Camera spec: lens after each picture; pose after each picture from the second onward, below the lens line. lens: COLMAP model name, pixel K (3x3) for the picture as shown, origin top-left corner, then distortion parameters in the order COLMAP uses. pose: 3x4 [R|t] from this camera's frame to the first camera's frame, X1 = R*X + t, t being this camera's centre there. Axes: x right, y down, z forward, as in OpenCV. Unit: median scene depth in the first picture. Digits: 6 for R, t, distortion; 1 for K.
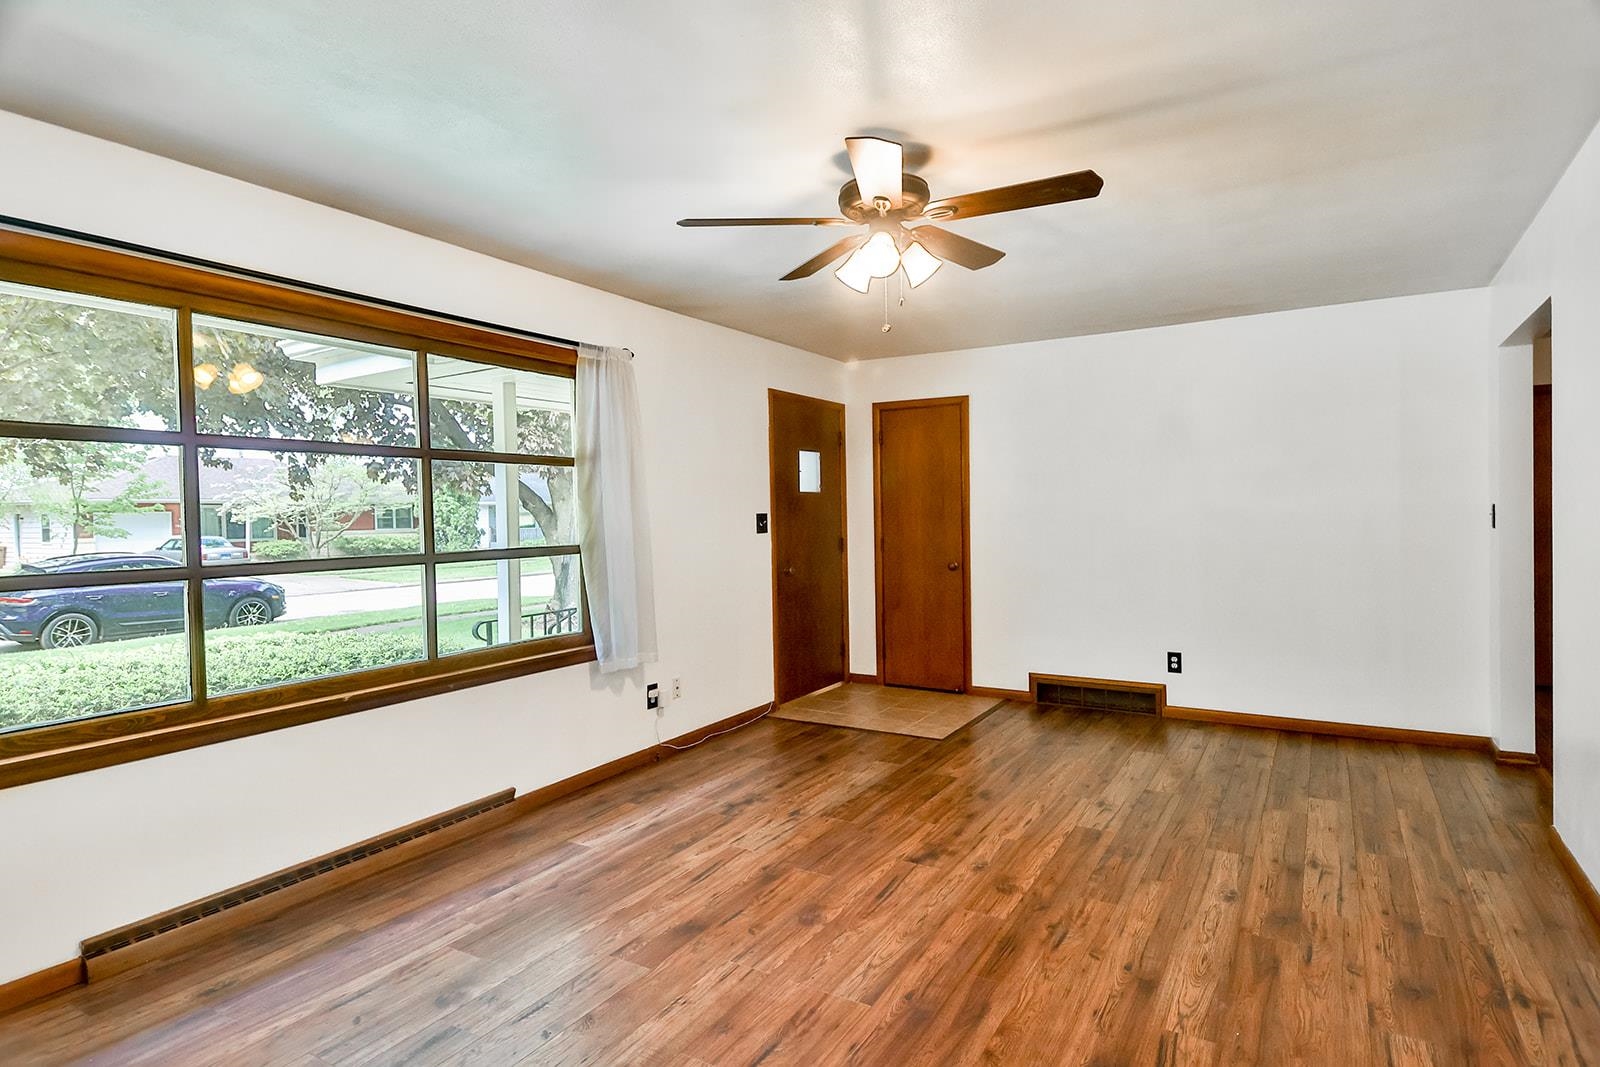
lens RADIAL K [[872.1, 0, 808.1], [0, 872.1, 520.1], [0, 0, 1]] dist [0.093665, -0.067154]
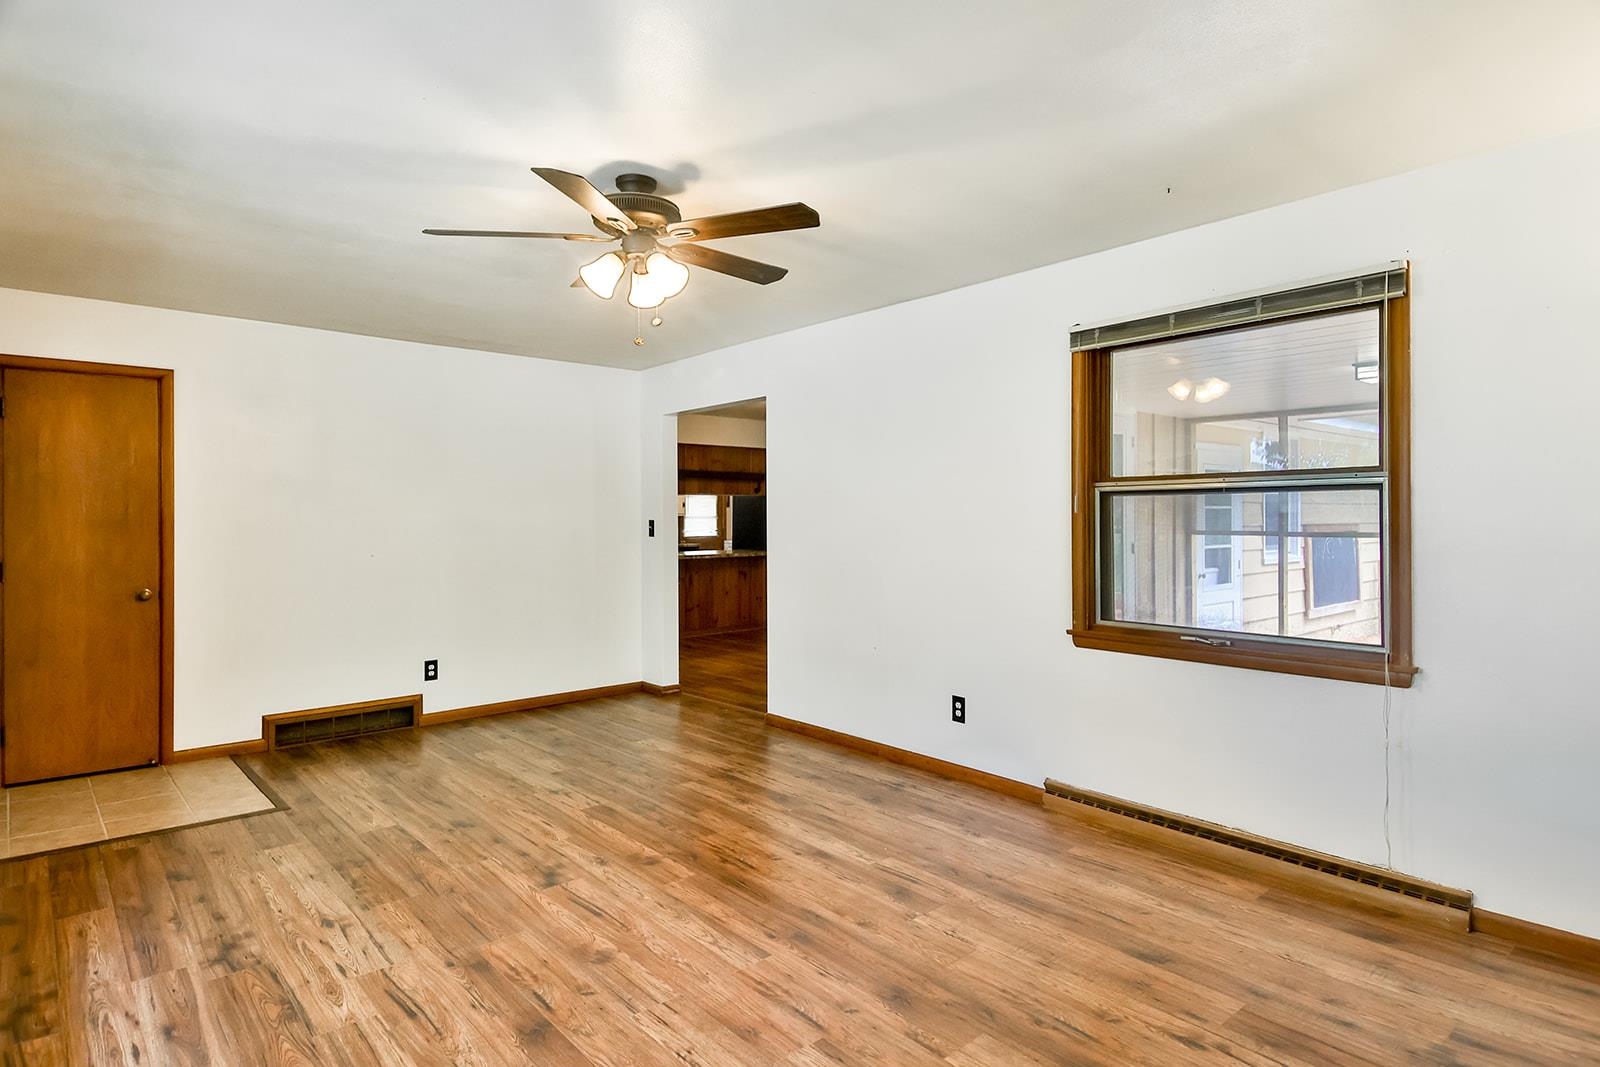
lens RADIAL K [[872.1, 0, 808.1], [0, 872.1, 520.1], [0, 0, 1]] dist [0.093665, -0.067154]
pose [[0.303572, 0.011425, 0.952740, -0.730751], [0.006119, 0.999884, -0.013940, 0.004684], [-0.952789, 0.010062, 0.303467, 0.443025]]
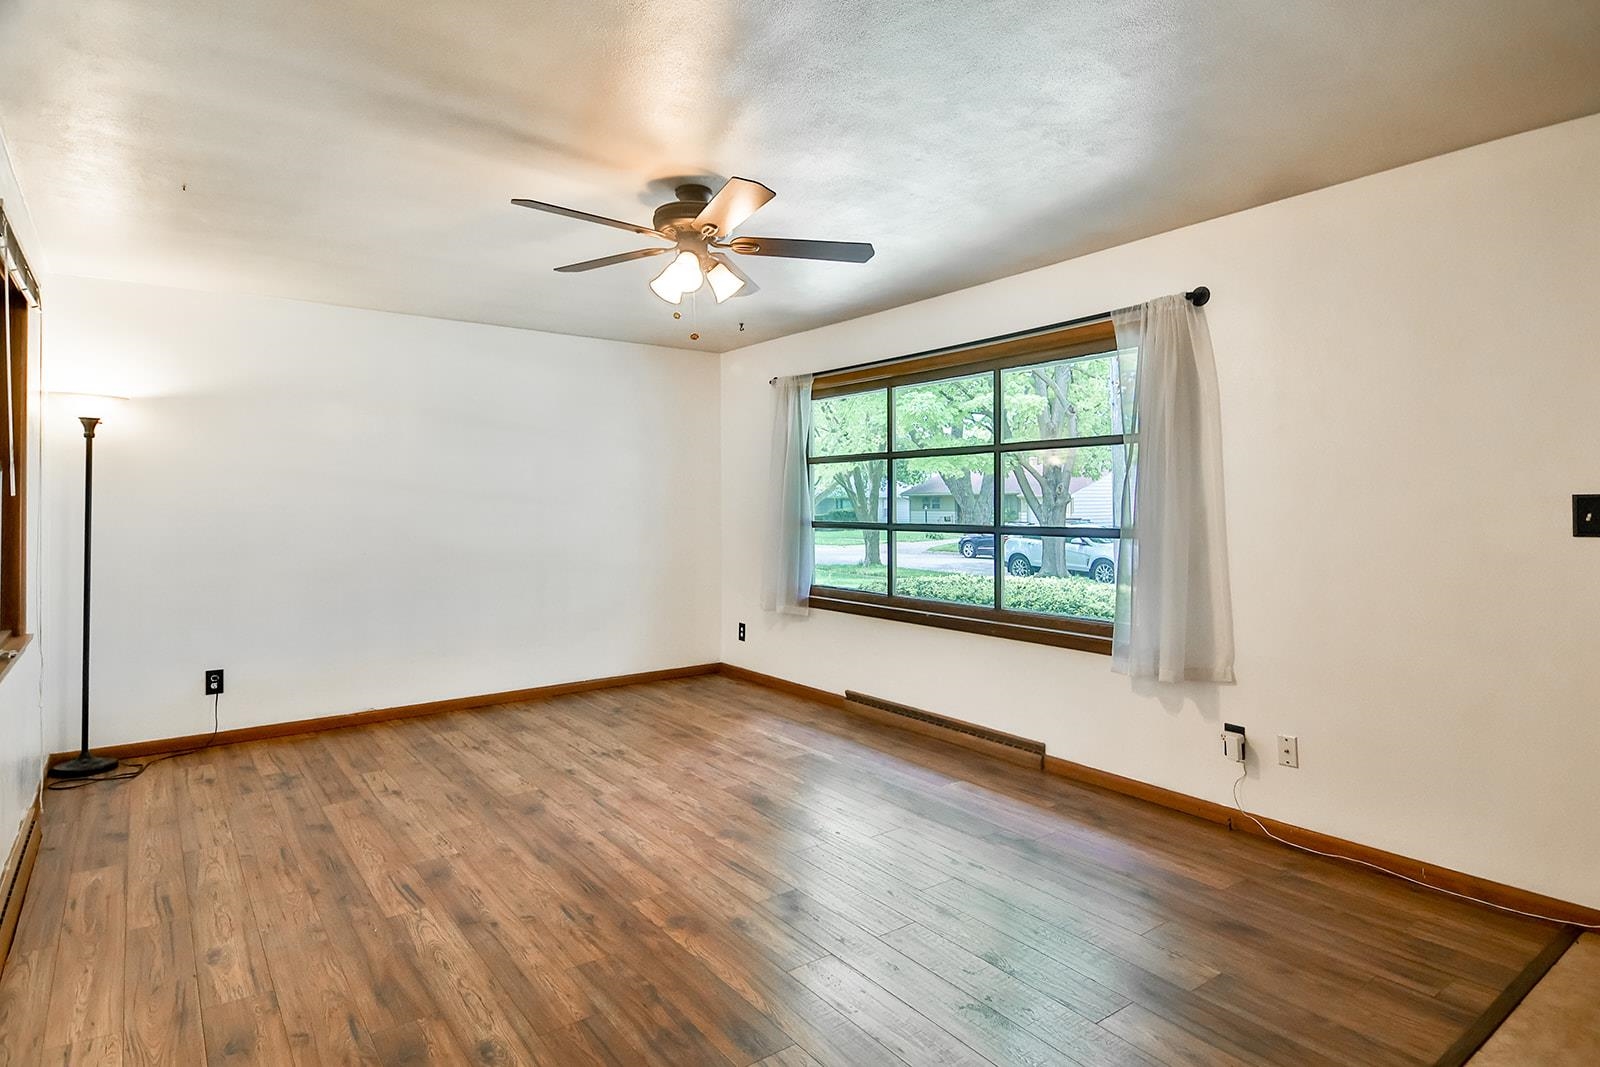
lens RADIAL K [[847.6, 0, 803.2], [0, 847.6, 492.8], [0, 0, 1]] dist [0.089187, -0.060549]
pose [[-0.388269, 0.008150, -0.921510, 0.919334], [0.003830, 0.999967, 0.007230, -0.022980], [0.921538, -0.000723, -0.388288, 1.368620]]
